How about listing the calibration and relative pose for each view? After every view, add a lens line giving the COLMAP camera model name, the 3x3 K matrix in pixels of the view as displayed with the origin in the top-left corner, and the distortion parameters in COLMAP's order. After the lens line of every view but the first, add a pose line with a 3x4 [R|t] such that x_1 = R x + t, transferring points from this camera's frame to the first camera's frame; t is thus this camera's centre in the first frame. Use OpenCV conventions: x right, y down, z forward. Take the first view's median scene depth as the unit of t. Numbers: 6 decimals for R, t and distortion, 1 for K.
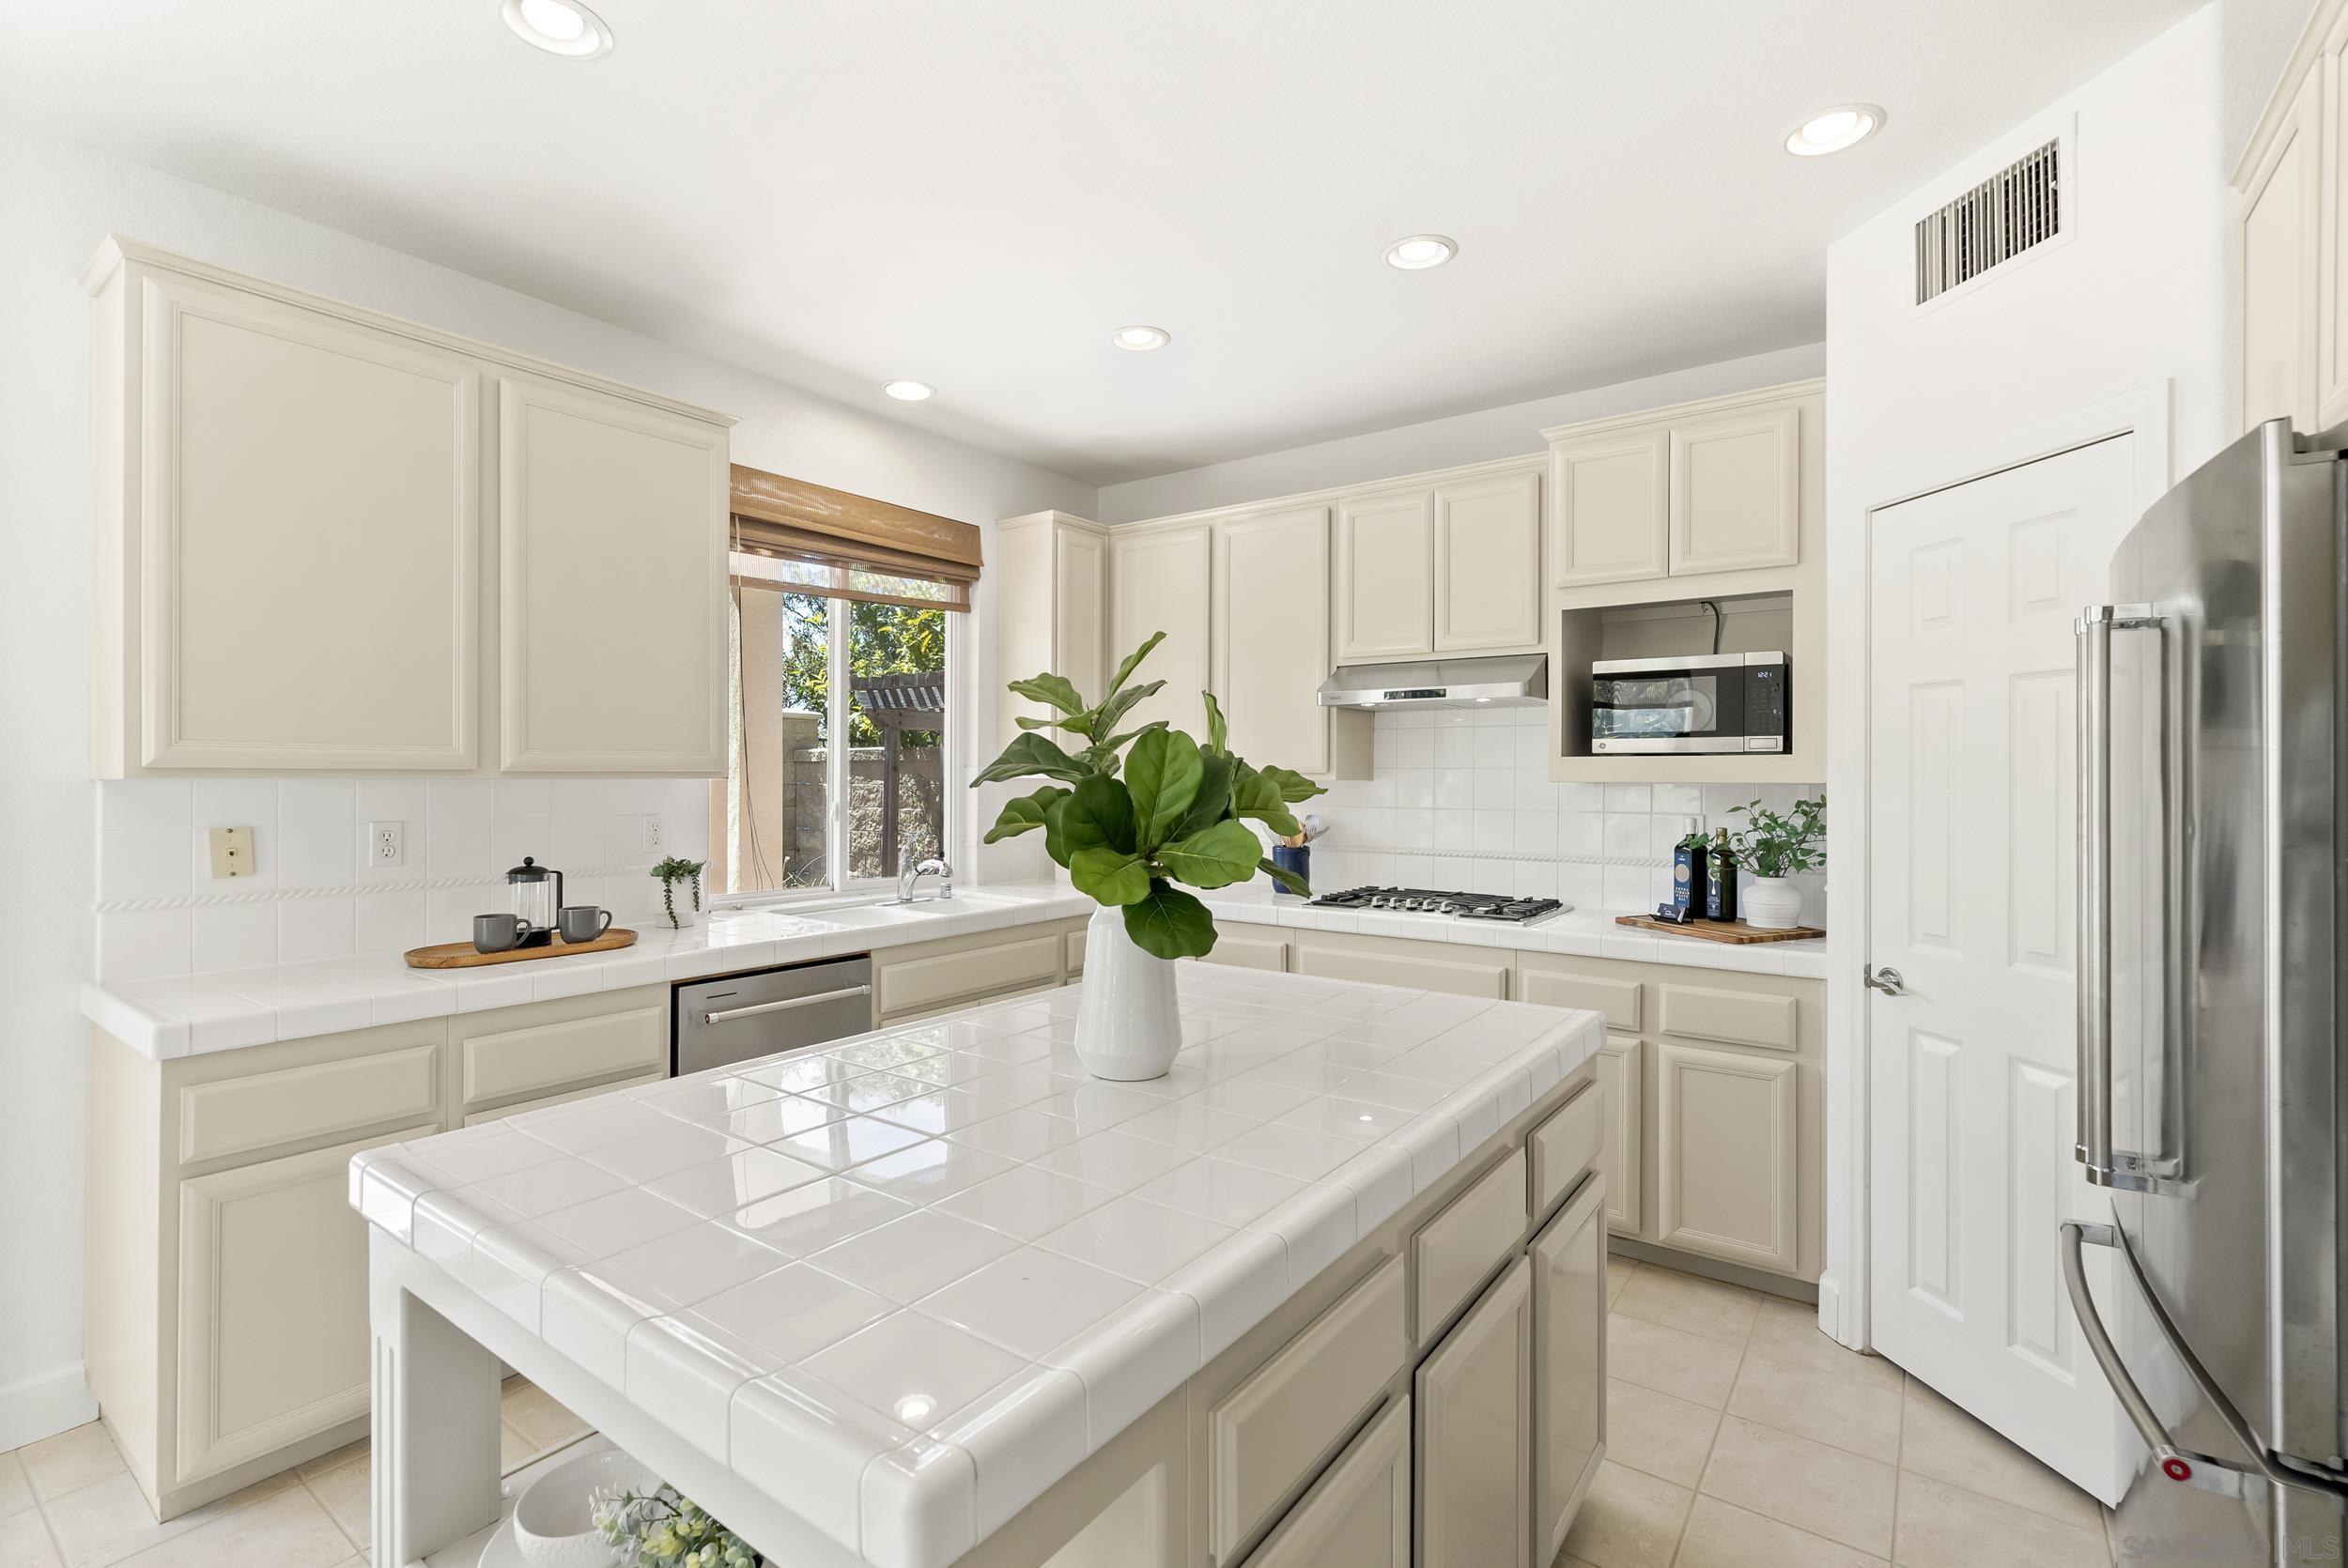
lens RADIAL K [[1060.7, 0, 1177.4], [0, 1060.7, 779.0], [0, 0, 1]] dist [-0.002409, -0.000187]
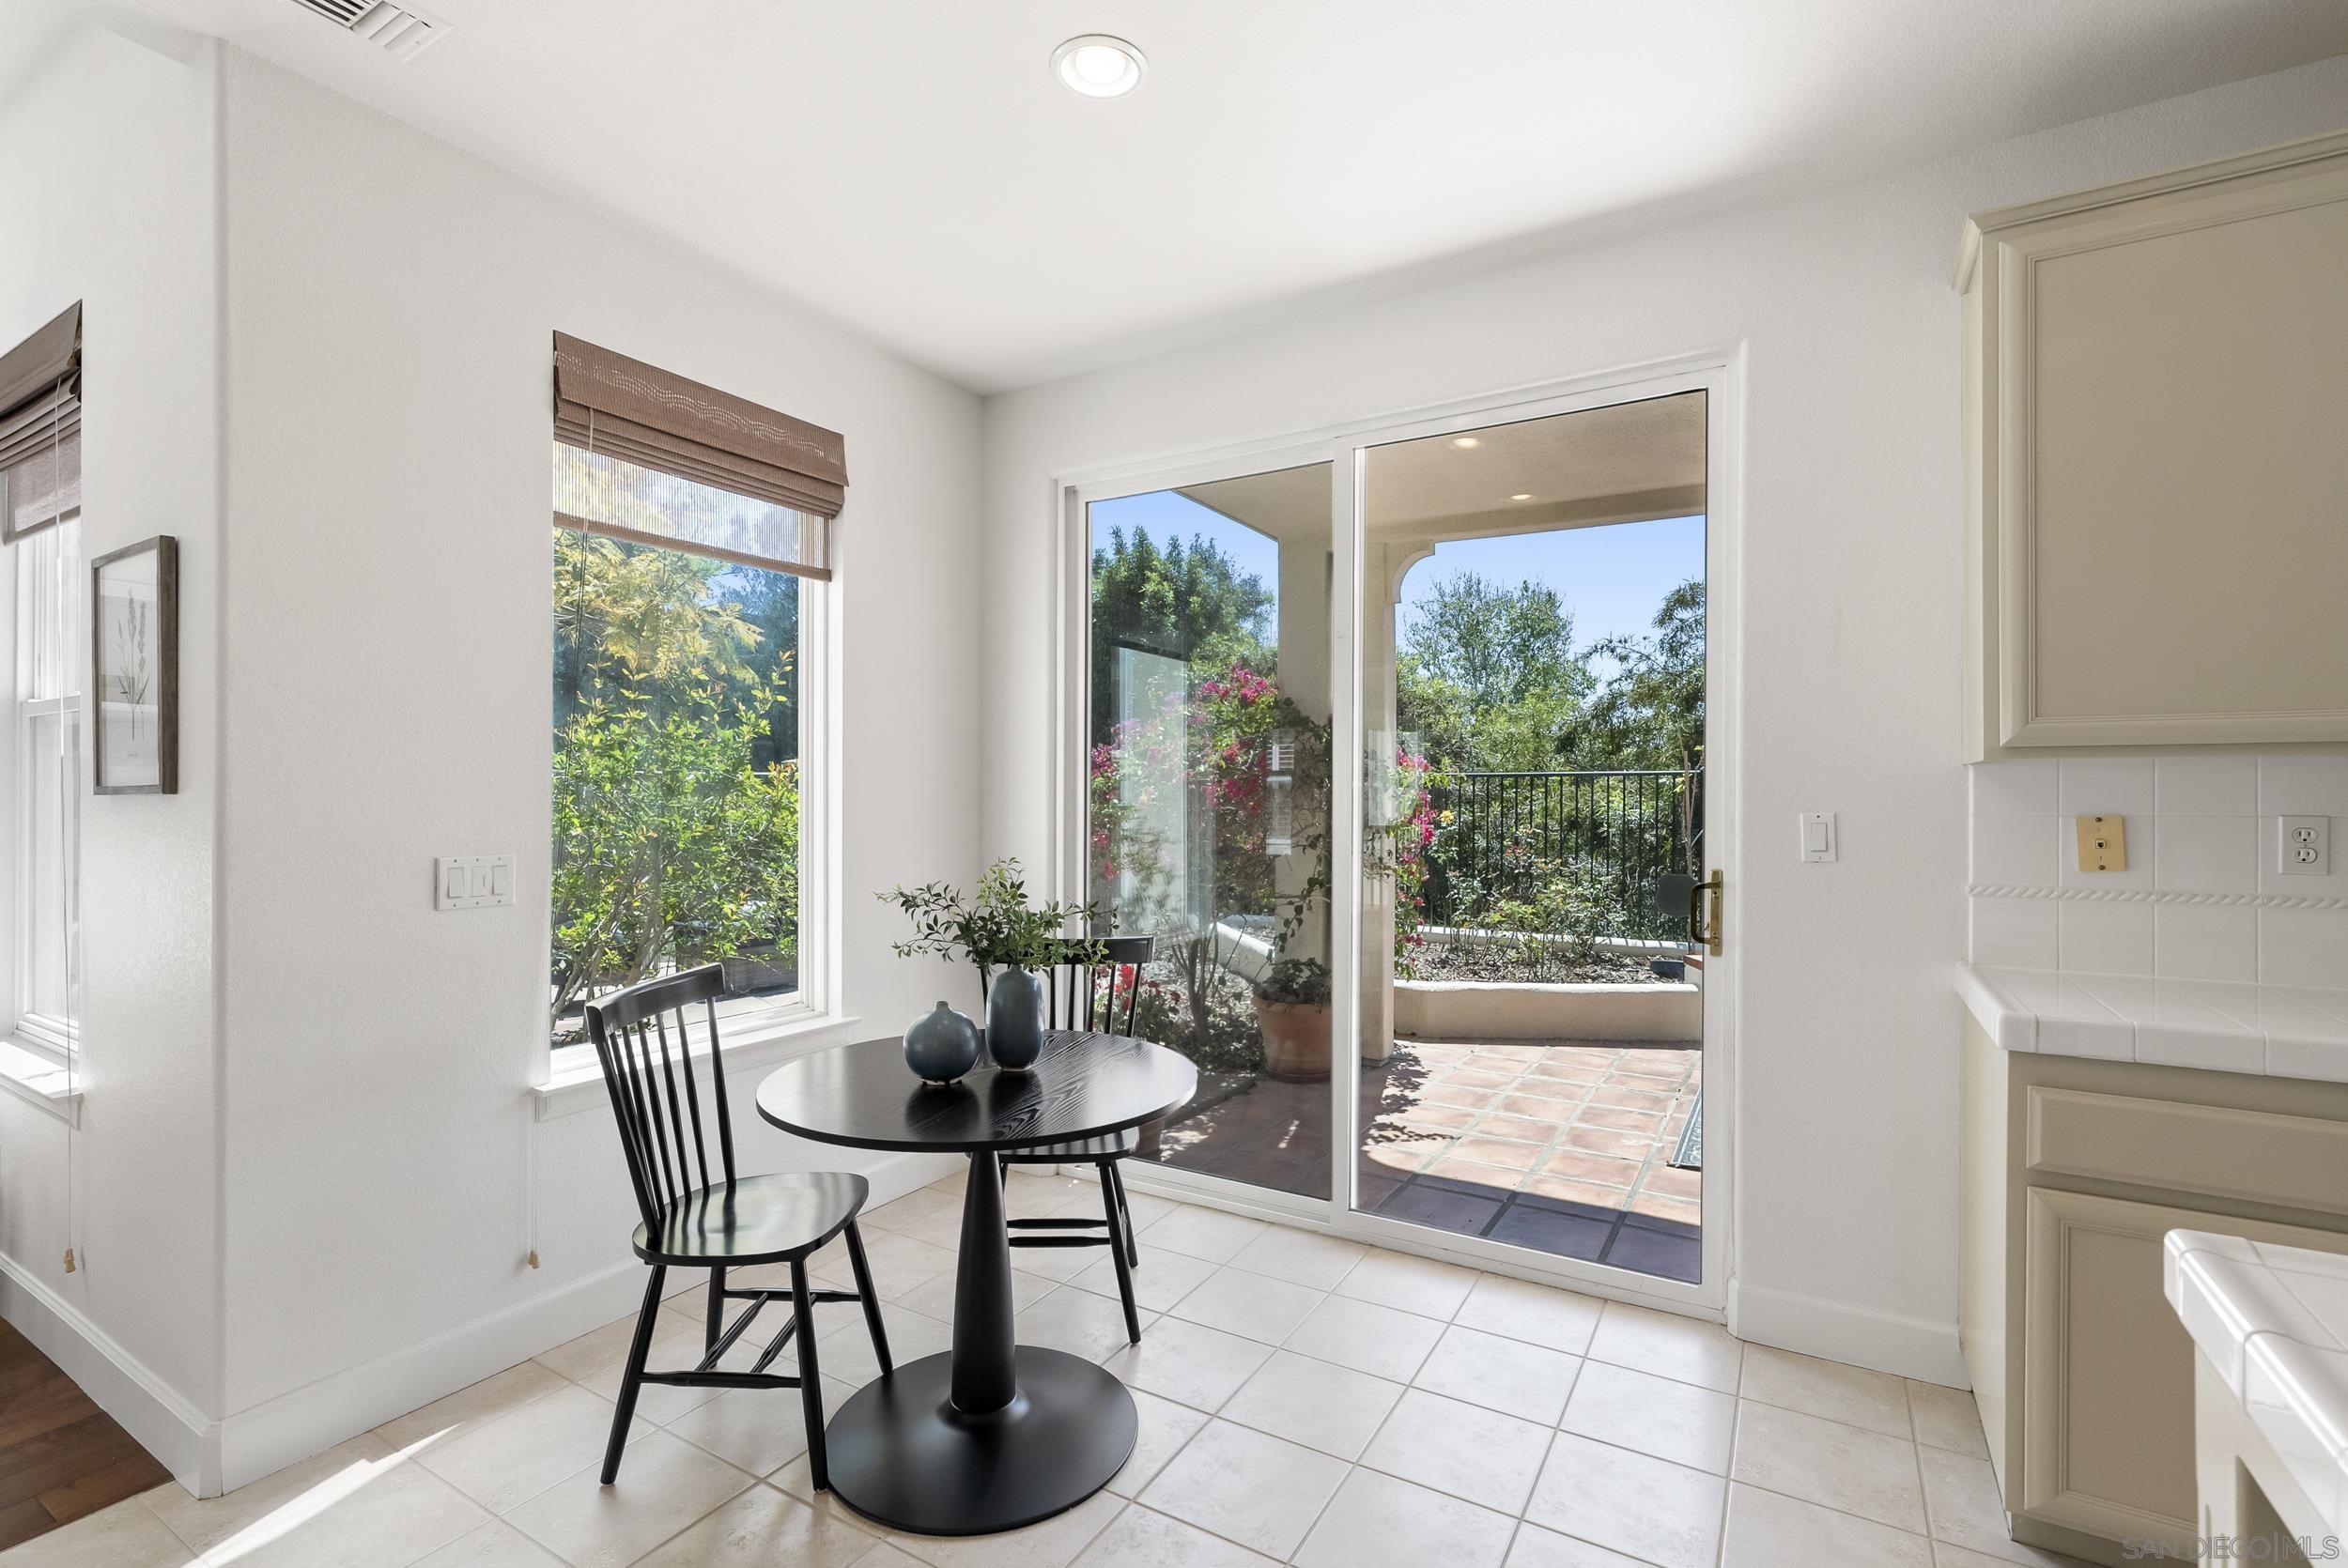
lens RADIAL K [[1073.4, 0, 1165.8], [0, 1073.4, 790.4], [0, 0, 1]] dist [-0.001036, -0.000061]
pose [[0.089132, -0.006197, -0.996001, -0.043199], [-0.002196, 0.999977, -0.006418, 0.024869], [0.996017, 0.002759, 0.089116, 0.099258]]
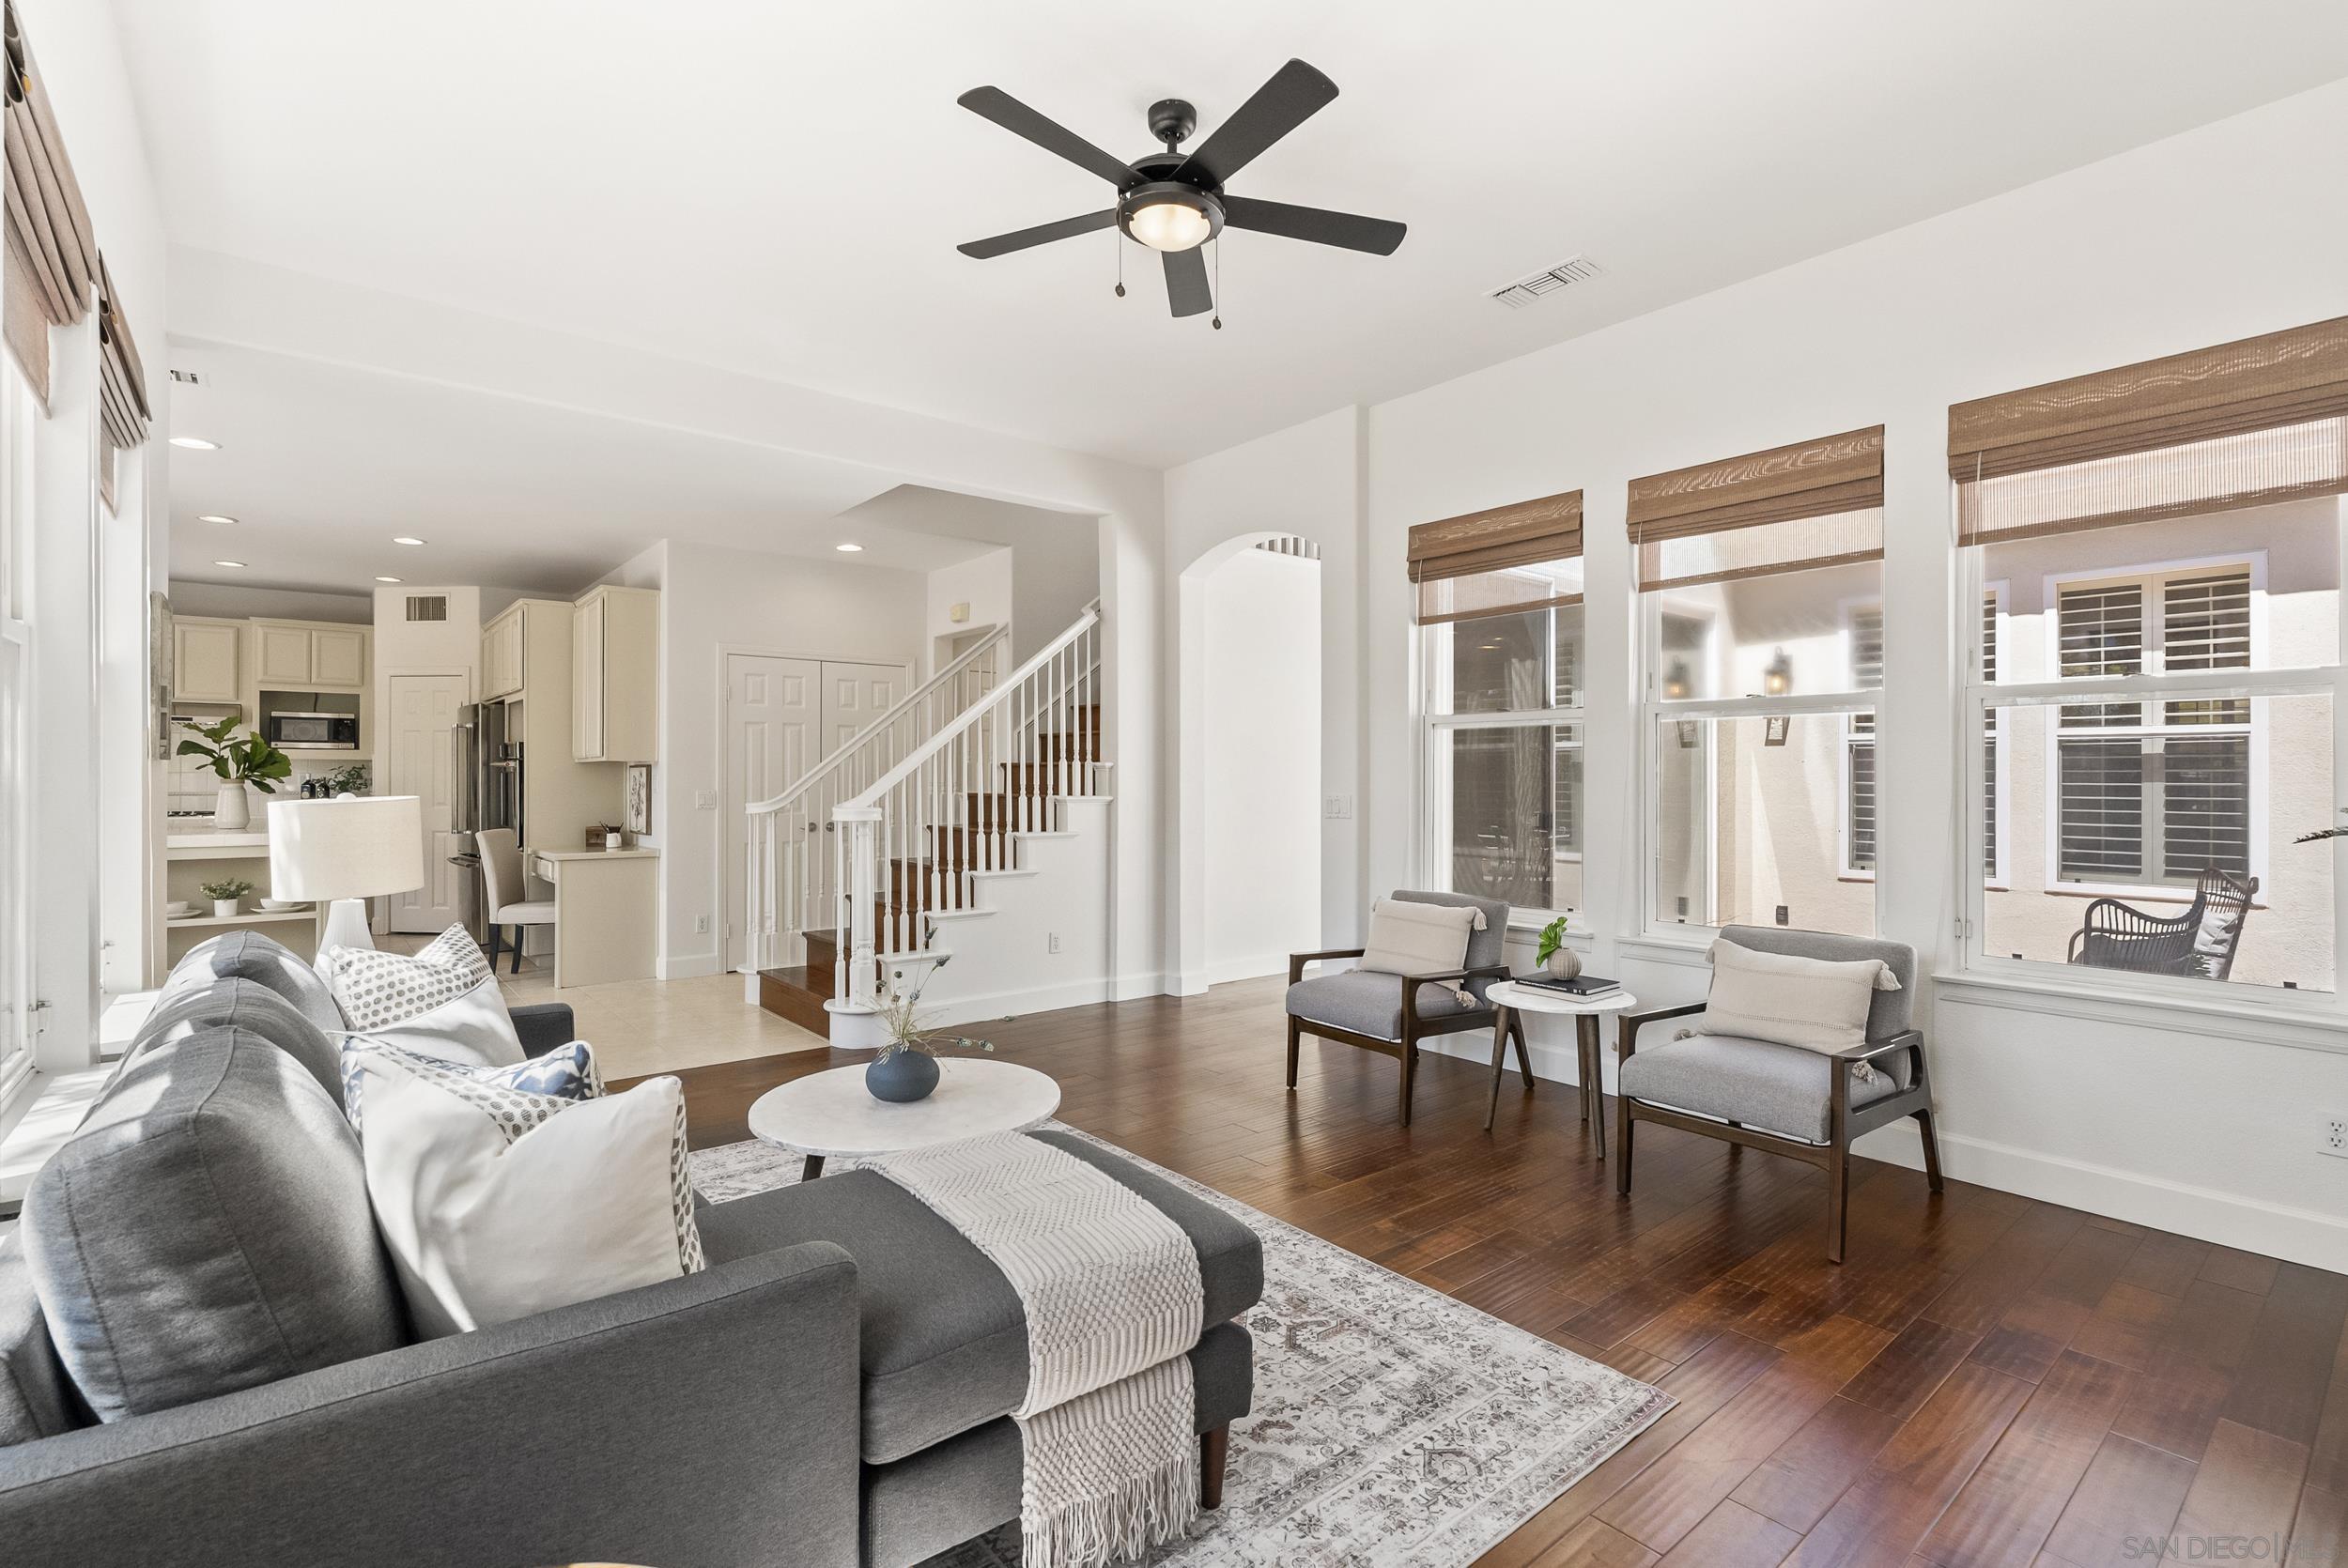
lens RADIAL K [[1079.8, 0, 1172.7], [0, 1079.8, 781.3], [0, 0, 1]] dist [-0.001211, -0.000216]
pose [[0.252274, -0.008102, 0.967622, -1.592878], [0.001701, 0.999967, 0.007930, 0.040525], [-0.967654, -0.000354, 0.252279, -1.767814]]
